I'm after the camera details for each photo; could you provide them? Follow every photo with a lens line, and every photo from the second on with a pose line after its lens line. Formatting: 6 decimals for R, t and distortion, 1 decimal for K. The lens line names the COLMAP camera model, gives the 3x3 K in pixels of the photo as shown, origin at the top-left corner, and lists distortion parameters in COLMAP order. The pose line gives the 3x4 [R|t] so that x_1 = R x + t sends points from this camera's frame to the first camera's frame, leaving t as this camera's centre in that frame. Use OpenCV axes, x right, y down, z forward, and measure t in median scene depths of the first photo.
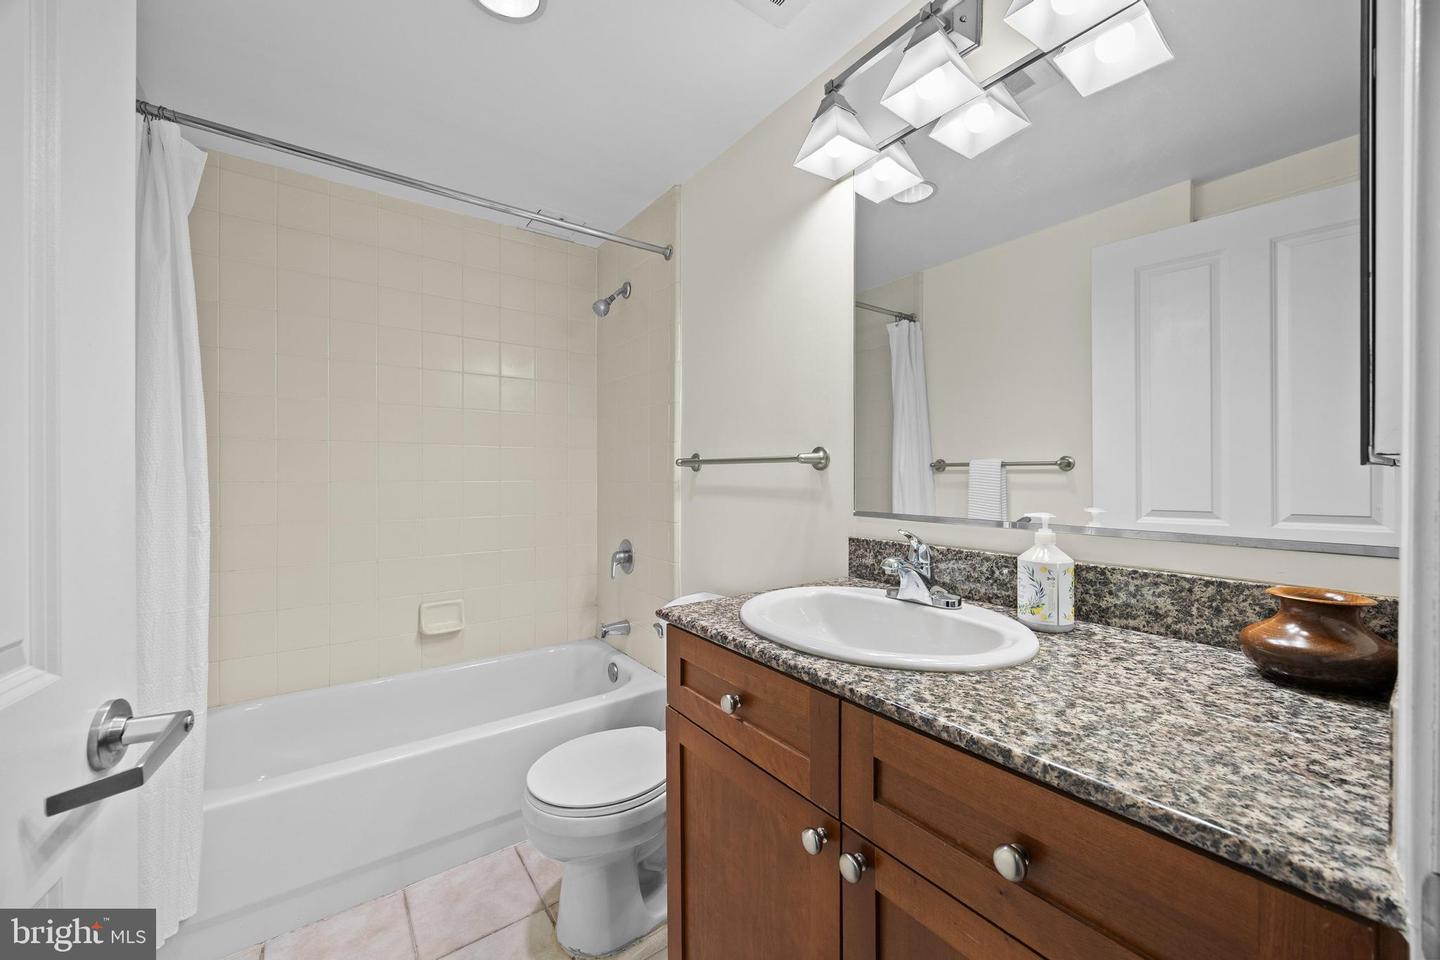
lens RADIAL K [[547.5, 0, 718.0], [0, 547.5, 479.3], [0, 0, 1]] dist [-0.001830, 0.000172]
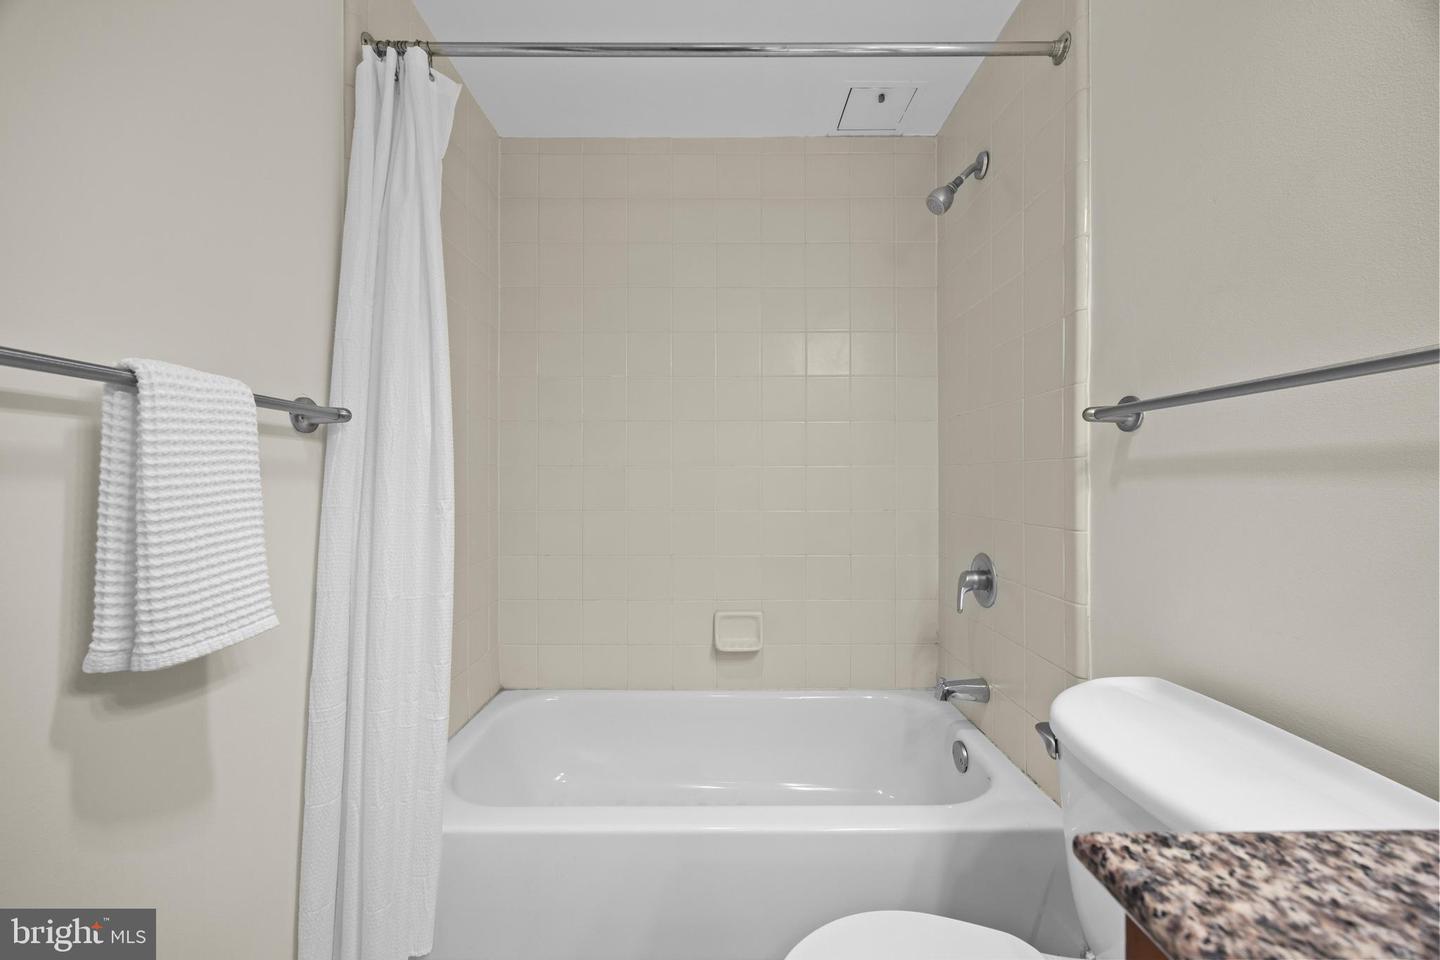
lens RADIAL K [[547.5, 0, 721.9], [0, 547.5, 478.8], [0, 0, 1]] dist [-0.001830, 0.000172]
pose [[0.813299, -0.003745, -0.581835, -0.044104], [-0.003552, 0.999929, -0.011401, 0.031653], [0.581836, 0.011339, 0.813227, 0.309921]]
